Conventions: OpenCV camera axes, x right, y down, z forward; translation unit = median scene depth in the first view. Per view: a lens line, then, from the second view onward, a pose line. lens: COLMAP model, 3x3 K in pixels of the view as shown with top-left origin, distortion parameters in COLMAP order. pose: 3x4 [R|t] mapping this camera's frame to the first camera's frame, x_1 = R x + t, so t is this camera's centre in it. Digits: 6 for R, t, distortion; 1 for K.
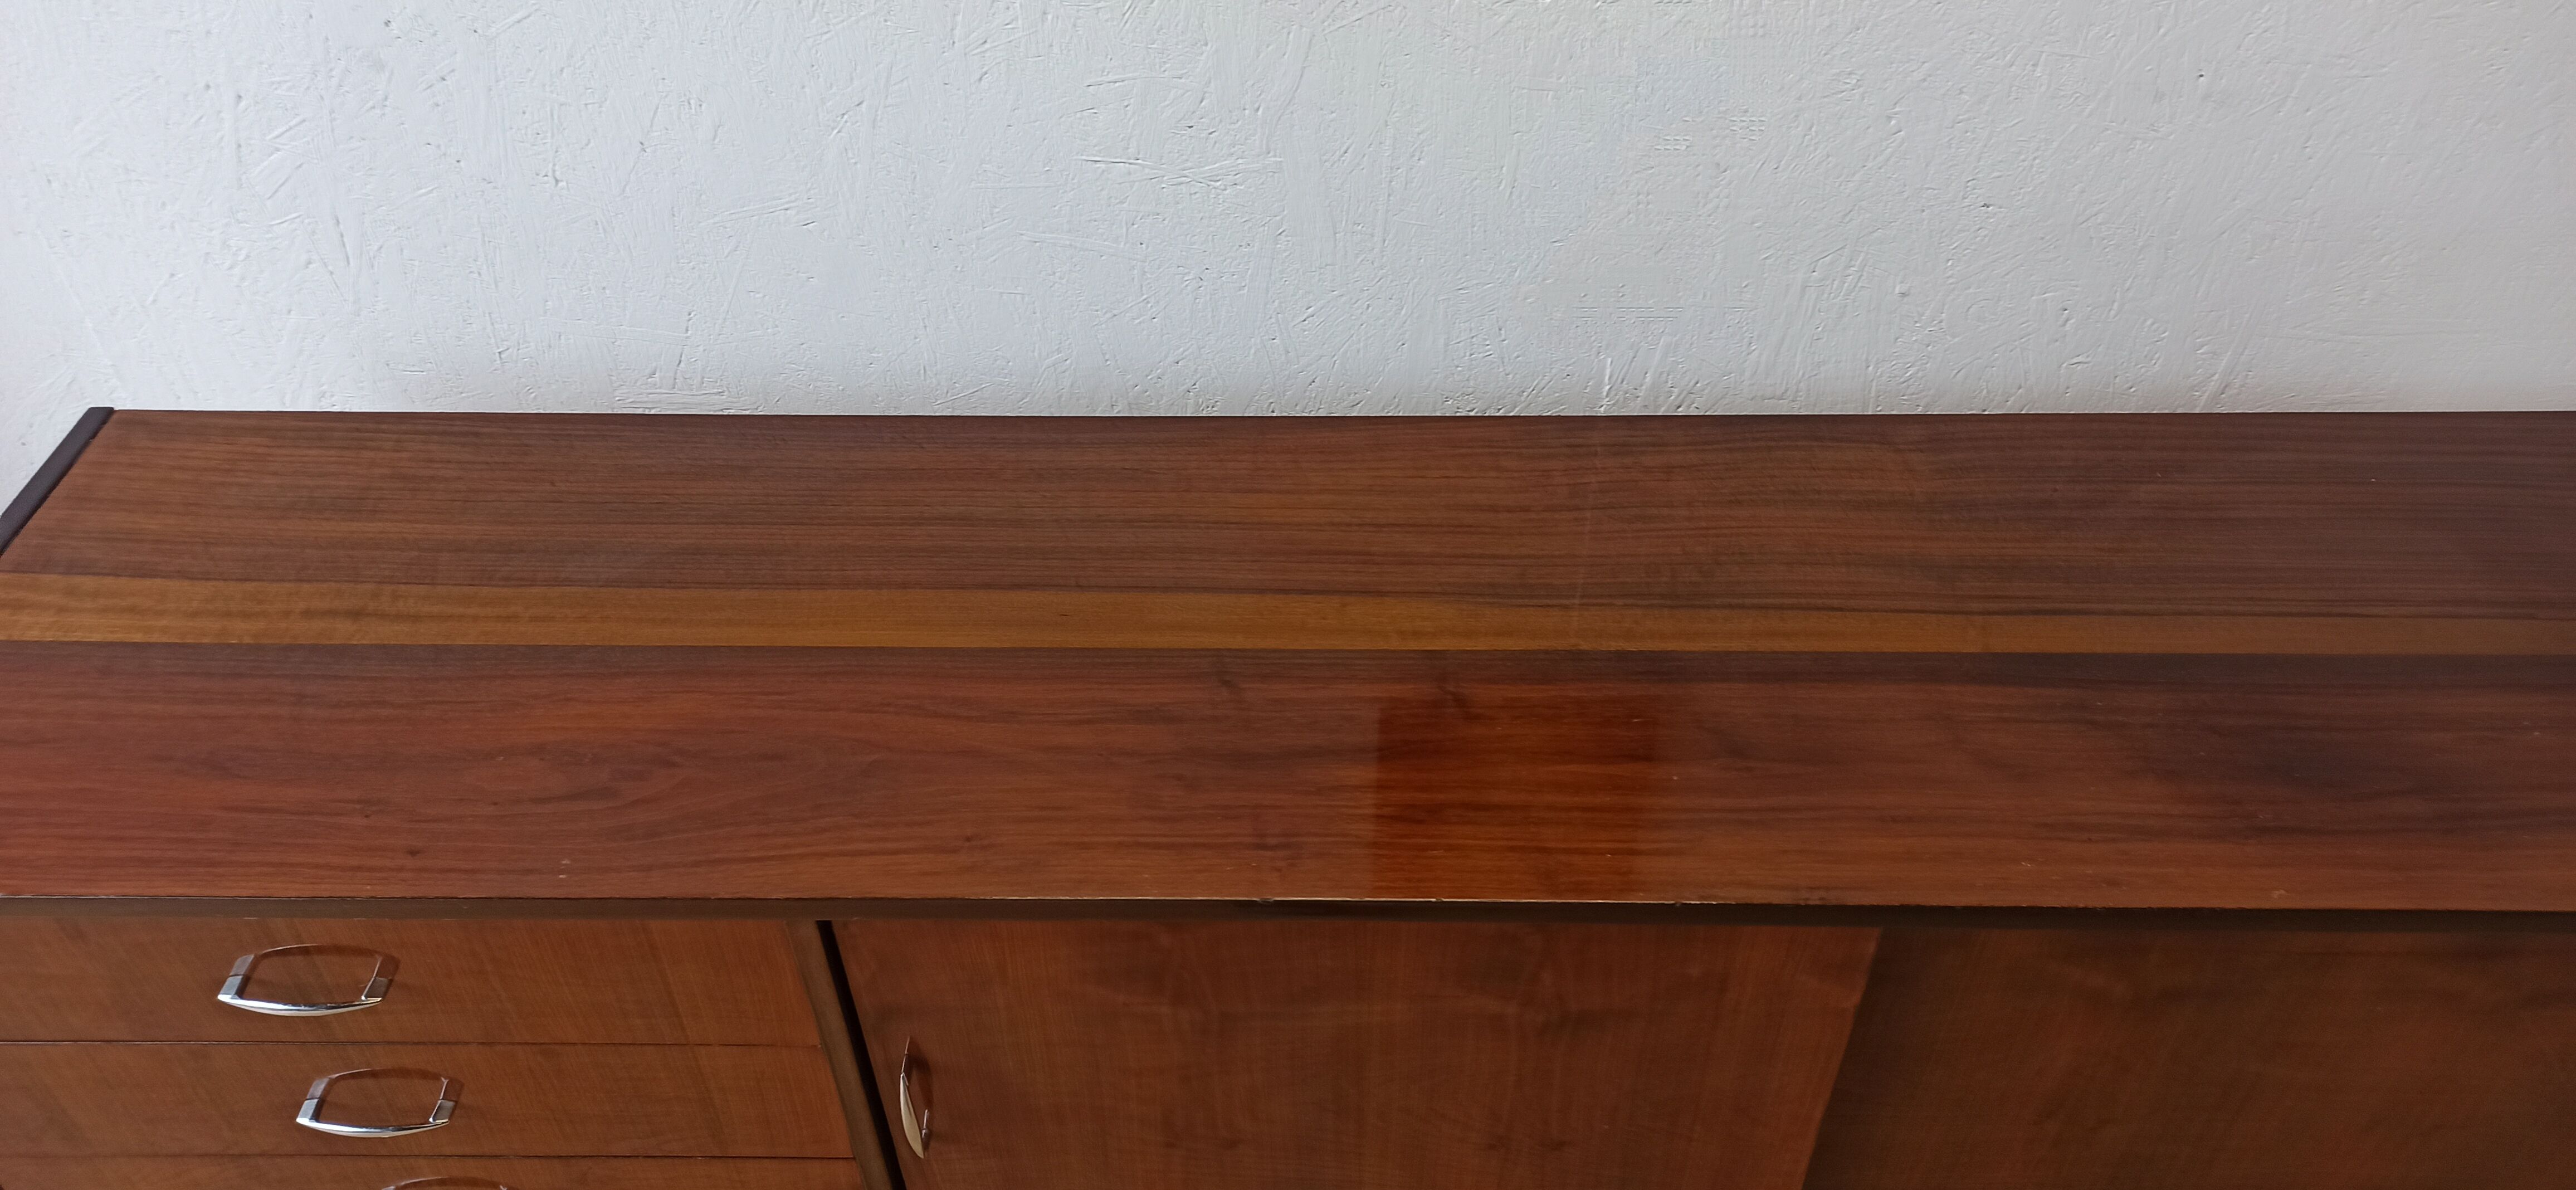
lens RADIAL K [[1879.2, 0, 1288.0], [0, 1879.2, 595.0], [0, 0, 1]] dist [0.084058, -0.098401]
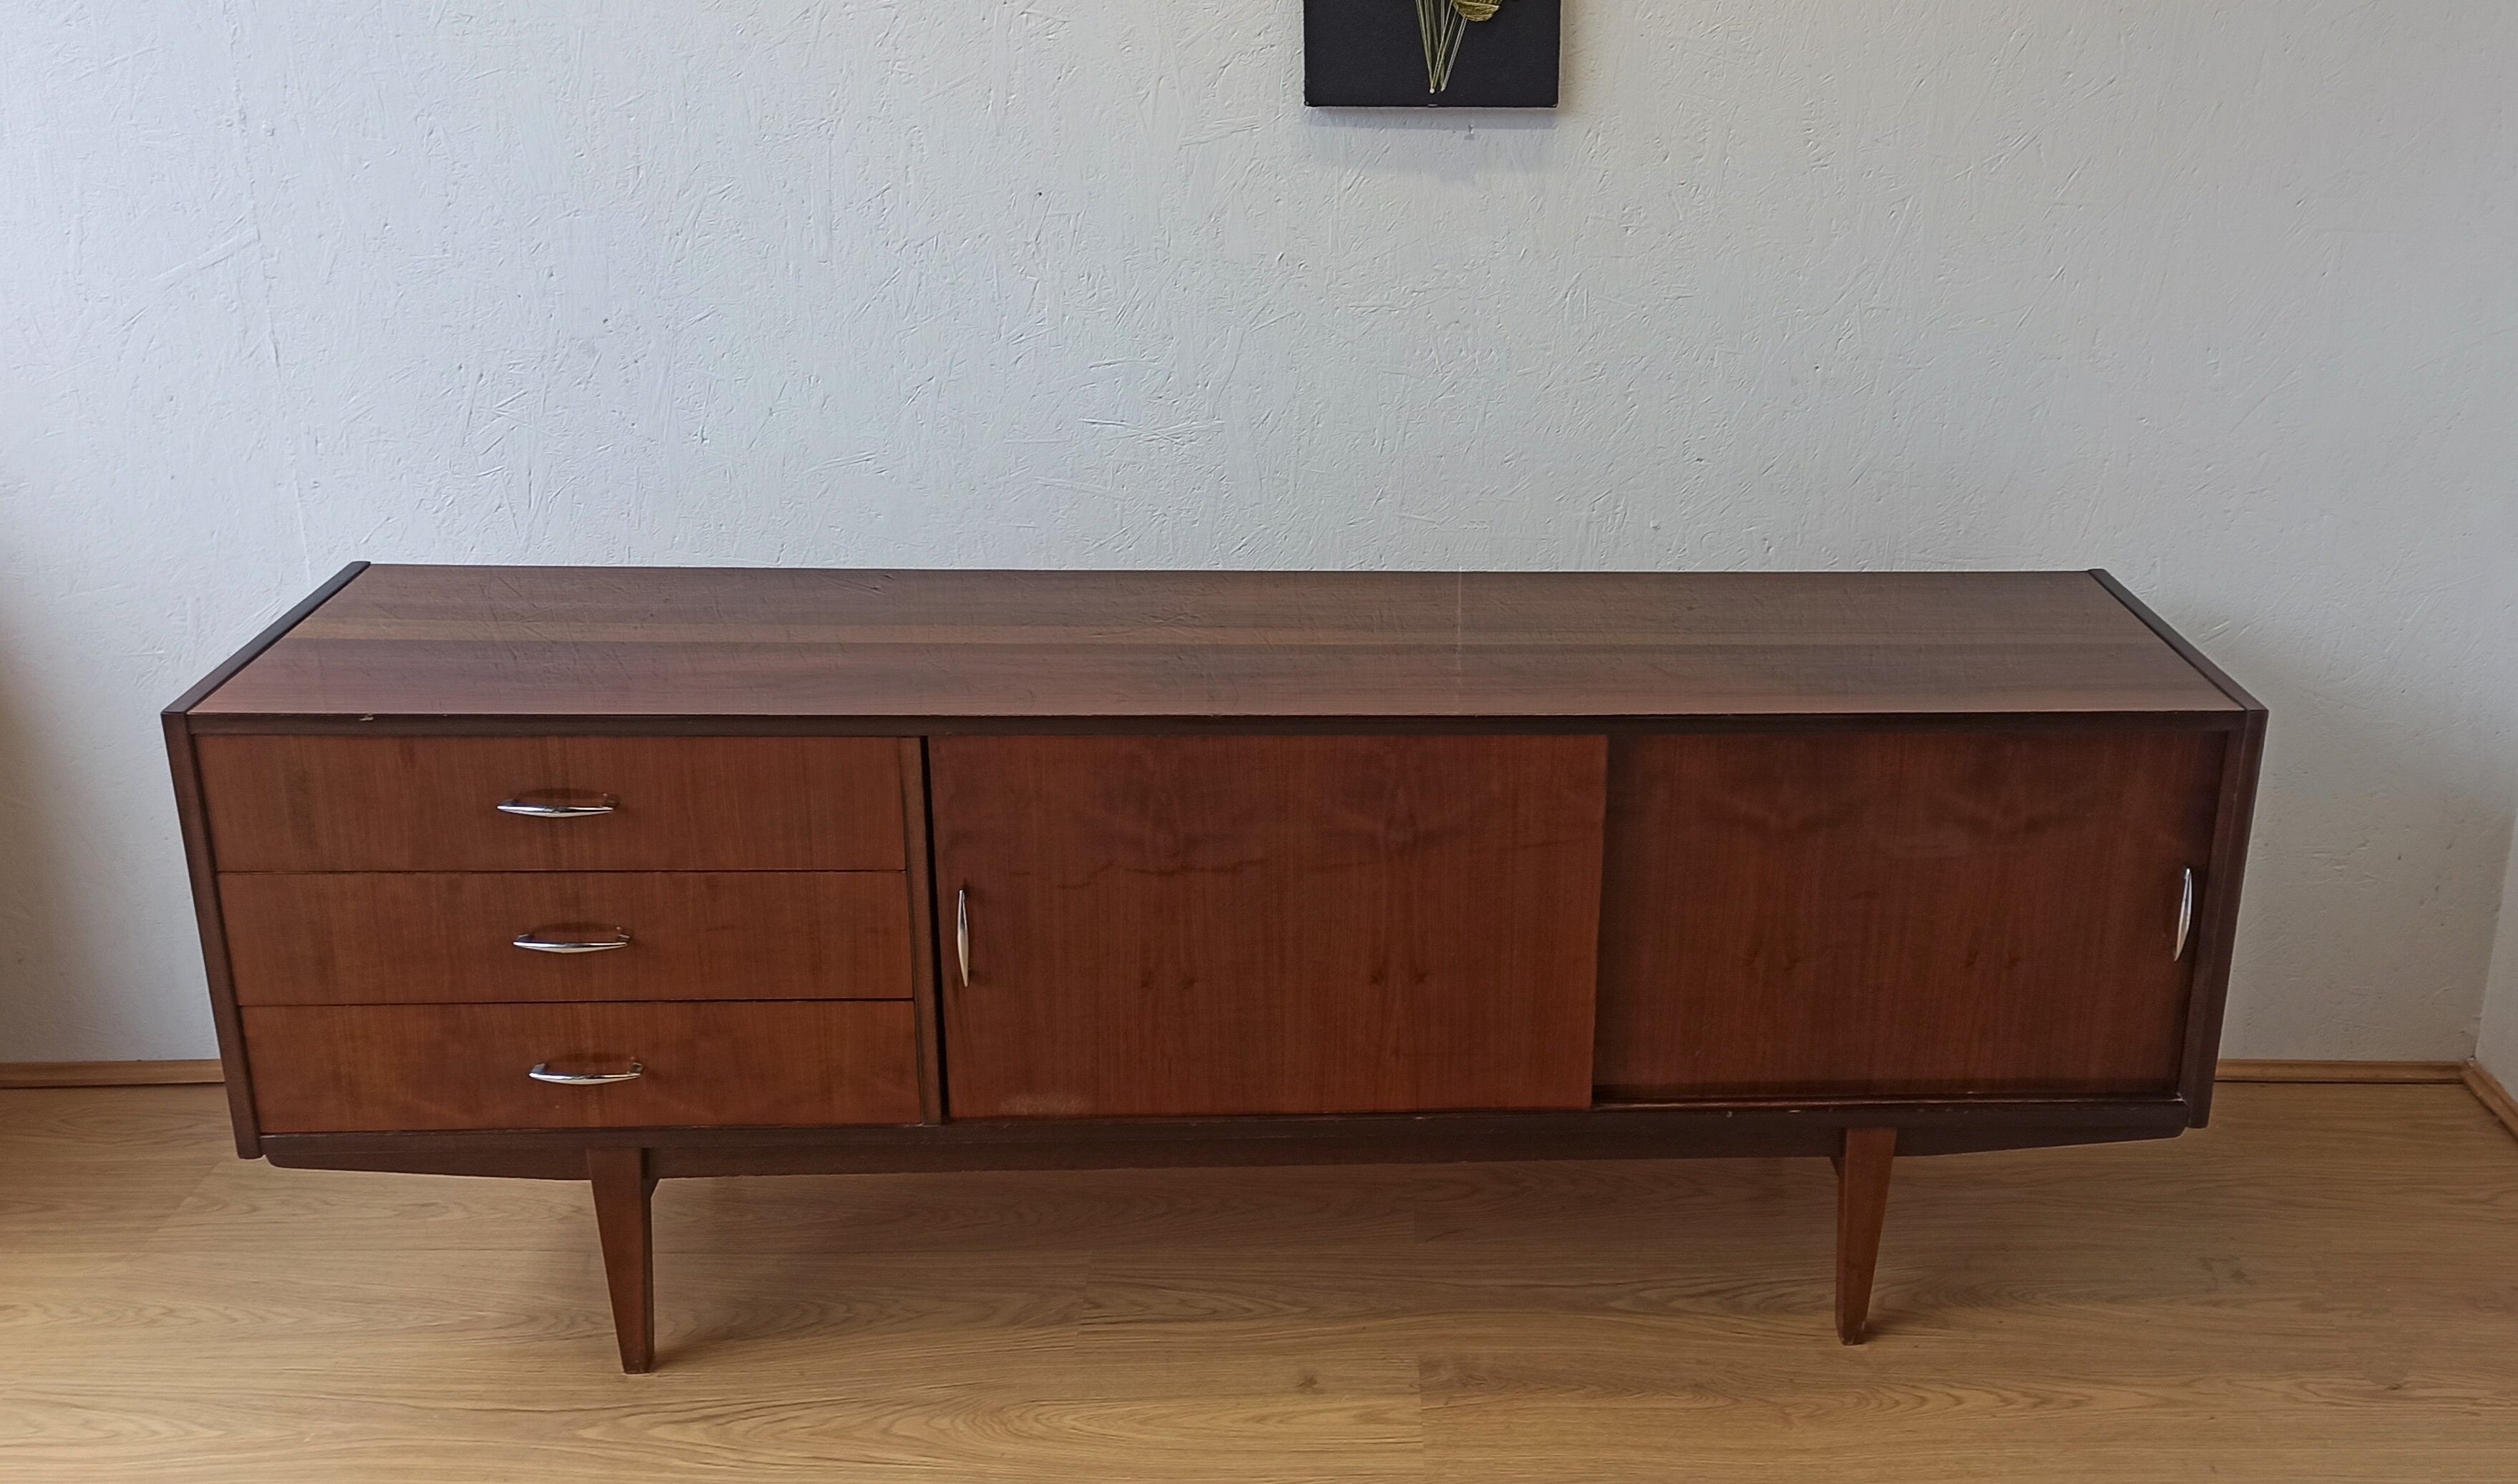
lens RADIAL K [[2397.7, 0, 1446.7], [0, 2397.7, 763.3], [0, 0, 1]] dist [0.080042, -0.093849]
pose [[0.995055, 0.003359, 0.099271, -0.015148], [0.033525, 0.929424, -0.367488, 0.718312], [-0.093500, 0.368999, 0.924715, -0.647433]]
